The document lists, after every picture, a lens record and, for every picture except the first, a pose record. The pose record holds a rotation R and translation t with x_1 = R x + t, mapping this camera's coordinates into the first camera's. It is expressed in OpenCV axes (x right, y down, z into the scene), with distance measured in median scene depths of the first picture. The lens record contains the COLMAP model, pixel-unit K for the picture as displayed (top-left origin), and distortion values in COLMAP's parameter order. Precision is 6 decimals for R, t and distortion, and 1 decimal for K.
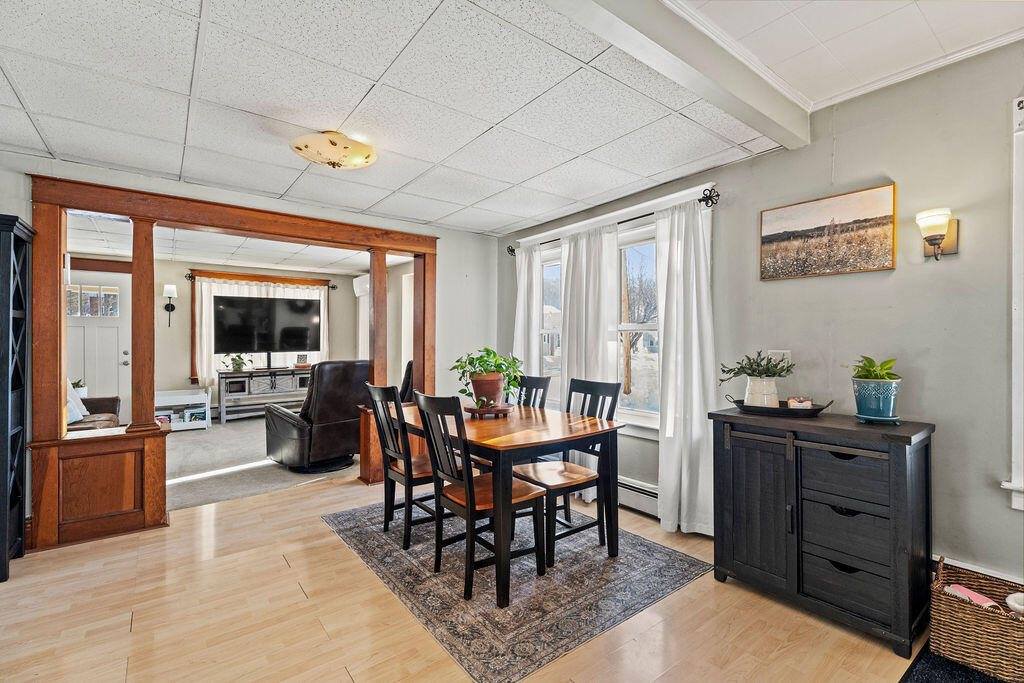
lens RADIAL K [[446.8, 0, 512.0], [0, 446.8, 341.5], [0, 0, 1]] dist [-0.000470, -0.000123]
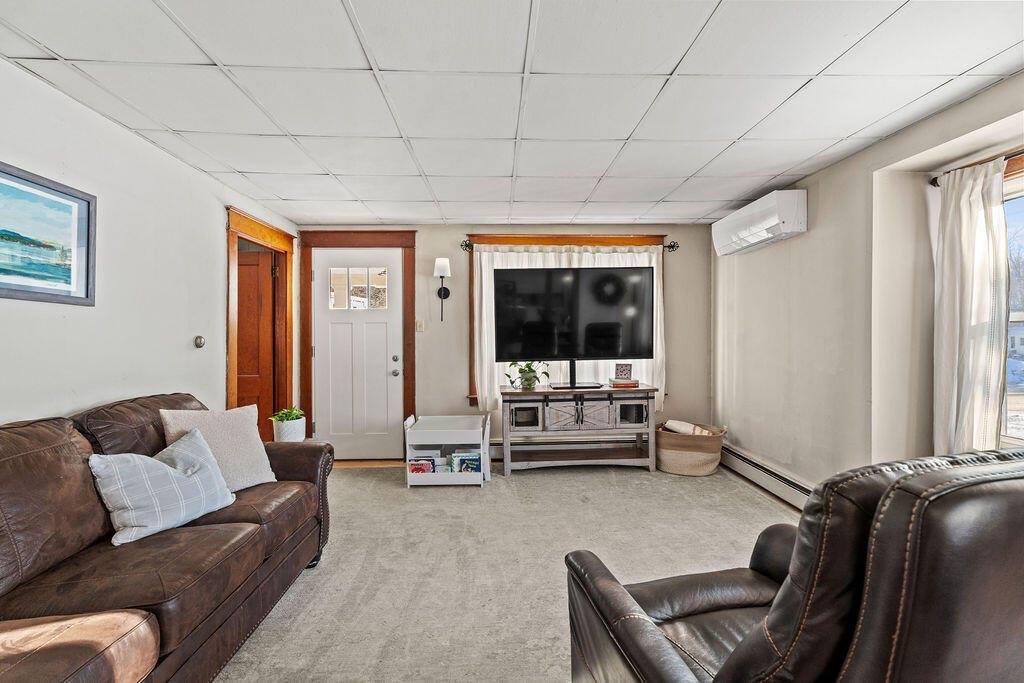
lens RADIAL K [[466.4, 0, 512.0], [0, 466.4, 346.8], [0, 0, 1]] dist [0.001679, 0.000211]
pose [[0.811661, 0.000417, -0.584129, -0.423621], [0.004271, 0.999969, 0.006648, 0.003376], [0.584113, -0.007891, 0.811634, 0.770815]]
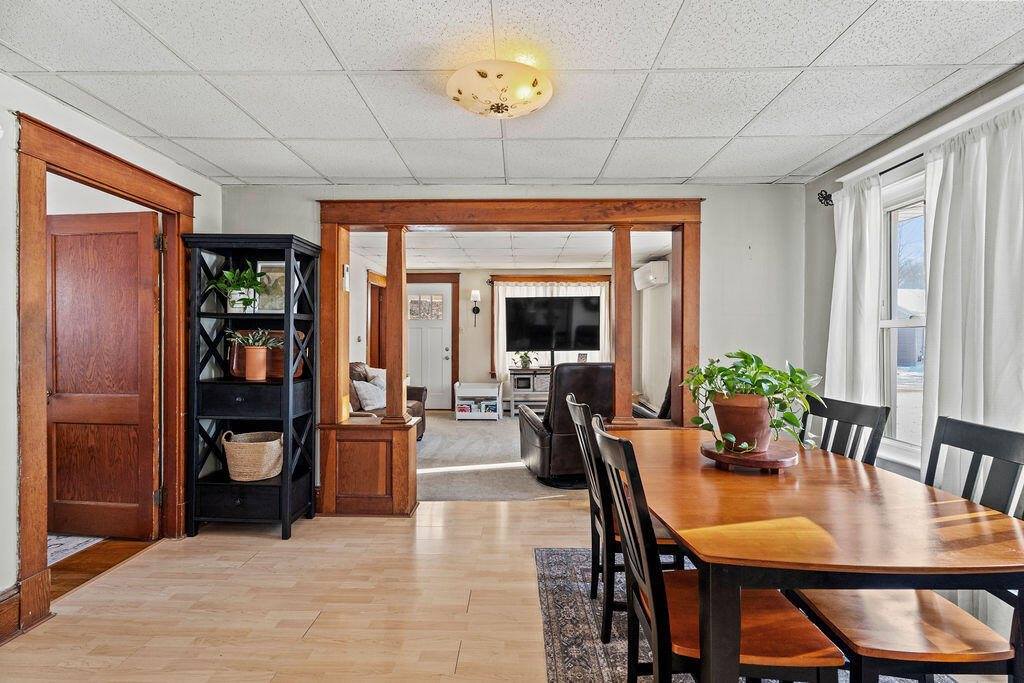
lens RADIAL K [[457.7, 0, 512.1], [0, 457.7, 337.4], [0, 0, 1]] dist [0.001870, 0.000900]
pose [[0.781578, -0.001230, -0.623806, 0.059314], [-0.002717, 0.999982, -0.005377, -0.000709], [0.623802, 0.005898, 0.781561, 0.226920]]
